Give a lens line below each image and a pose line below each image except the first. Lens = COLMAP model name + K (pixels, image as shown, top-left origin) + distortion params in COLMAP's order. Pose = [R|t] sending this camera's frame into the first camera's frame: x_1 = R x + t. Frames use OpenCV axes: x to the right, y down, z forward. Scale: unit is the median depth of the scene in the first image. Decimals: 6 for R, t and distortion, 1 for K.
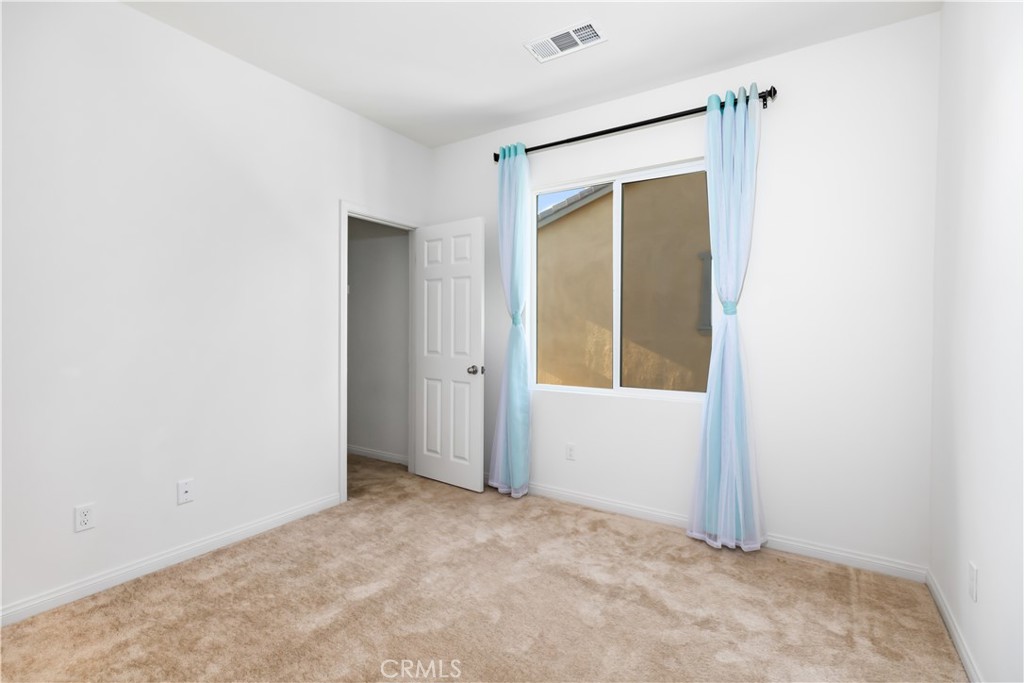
lens RADIAL K [[467.4, 0, 506.5], [0, 467.4, 333.2], [0, 0, 1]] dist [0.003602, 0.000339]
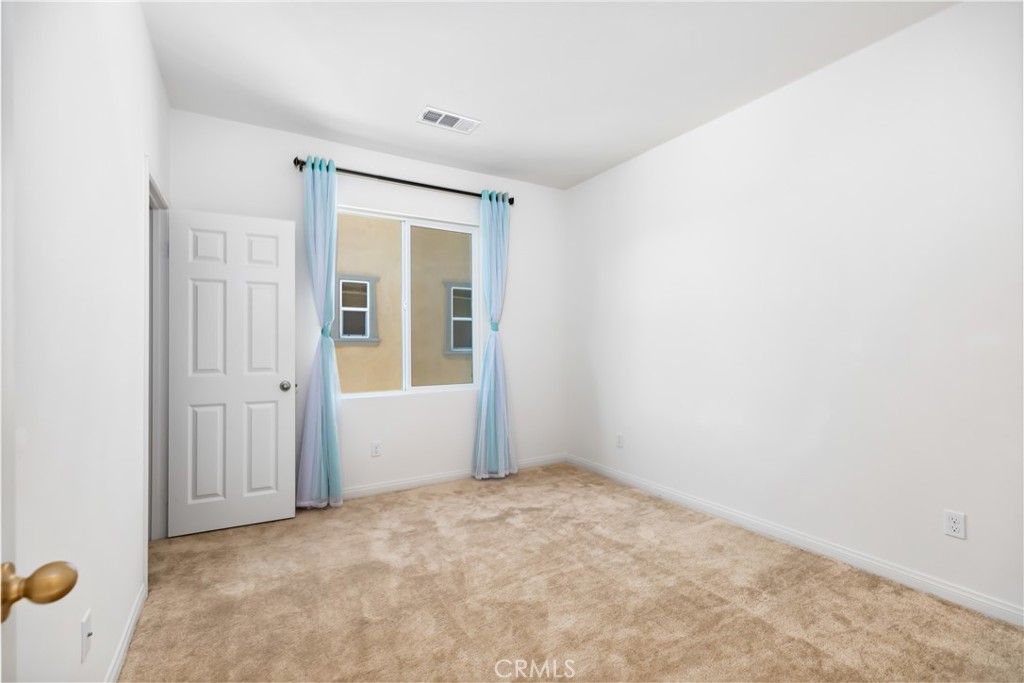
lens RADIAL K [[467.4, 0, 506.5], [0, 467.4, 333.2], [0, 0, 1]] dist [0.003602, 0.000339]
pose [[0.441503, 0.002909, 0.897255, -0.801363], [0.010332, 0.999912, -0.008326, -0.015611], [-0.897200, 0.012946, 0.441434, 0.231680]]
